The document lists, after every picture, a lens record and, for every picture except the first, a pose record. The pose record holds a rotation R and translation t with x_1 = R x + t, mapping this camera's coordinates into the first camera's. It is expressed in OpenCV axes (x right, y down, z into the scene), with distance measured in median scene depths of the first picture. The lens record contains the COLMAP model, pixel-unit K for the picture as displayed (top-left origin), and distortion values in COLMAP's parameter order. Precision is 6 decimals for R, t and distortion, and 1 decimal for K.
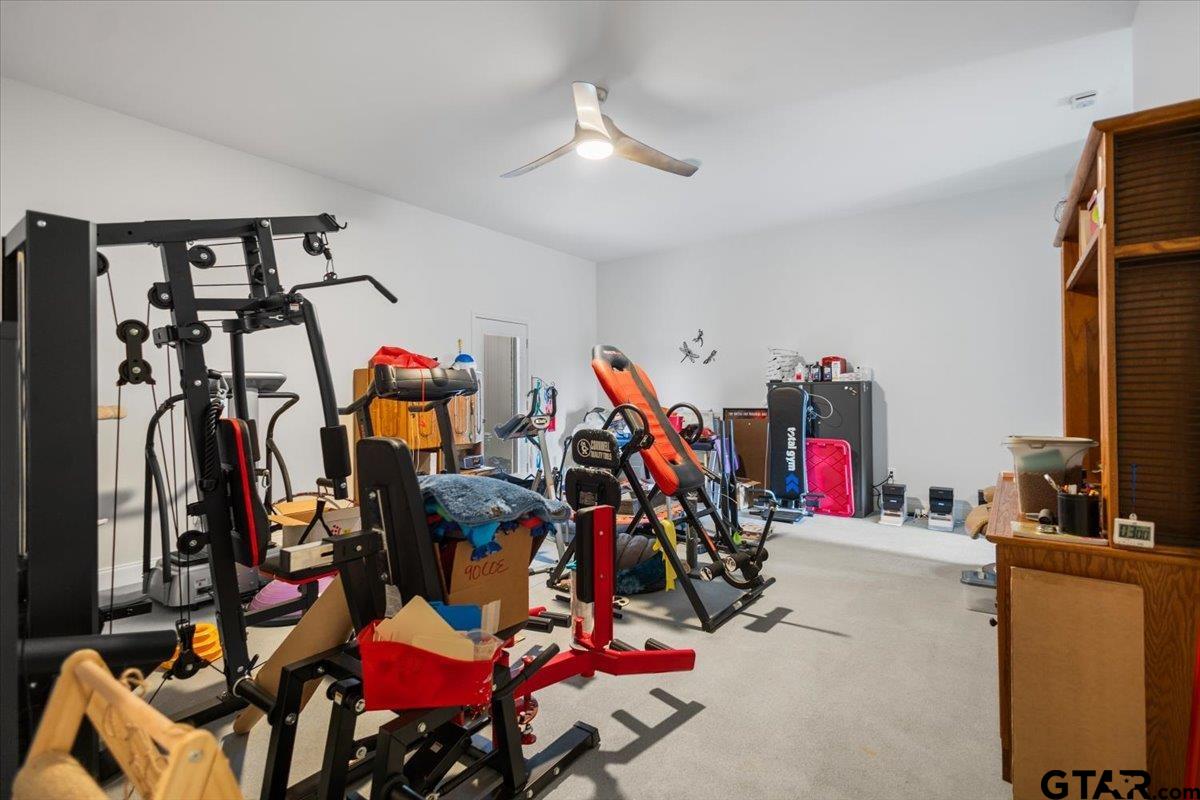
lens RADIAL K [[561.8, 0, 600.0], [0, 561.8, 400.0], [0, 0, 1]] dist [0.008260, -0.000297]
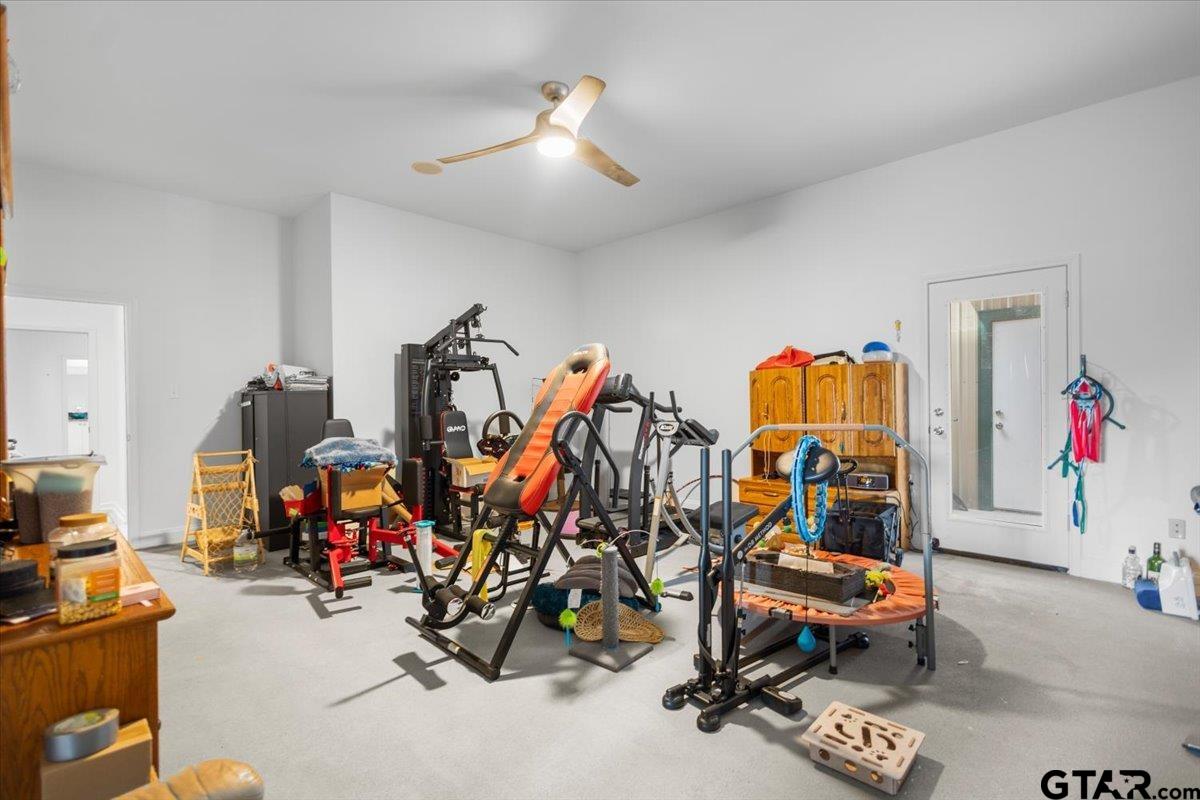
lens RADIAL K [[561.8, 0, 600.0], [0, 561.8, 400.0], [0, 0, 1]] dist [0.008260, -0.000297]
pose [[-0.151151, 0.004736, -0.988499, 1.137462], [0.003157, 0.999986, 0.004309, -0.013661], [0.988506, -0.002470, -0.151163, 1.460037]]
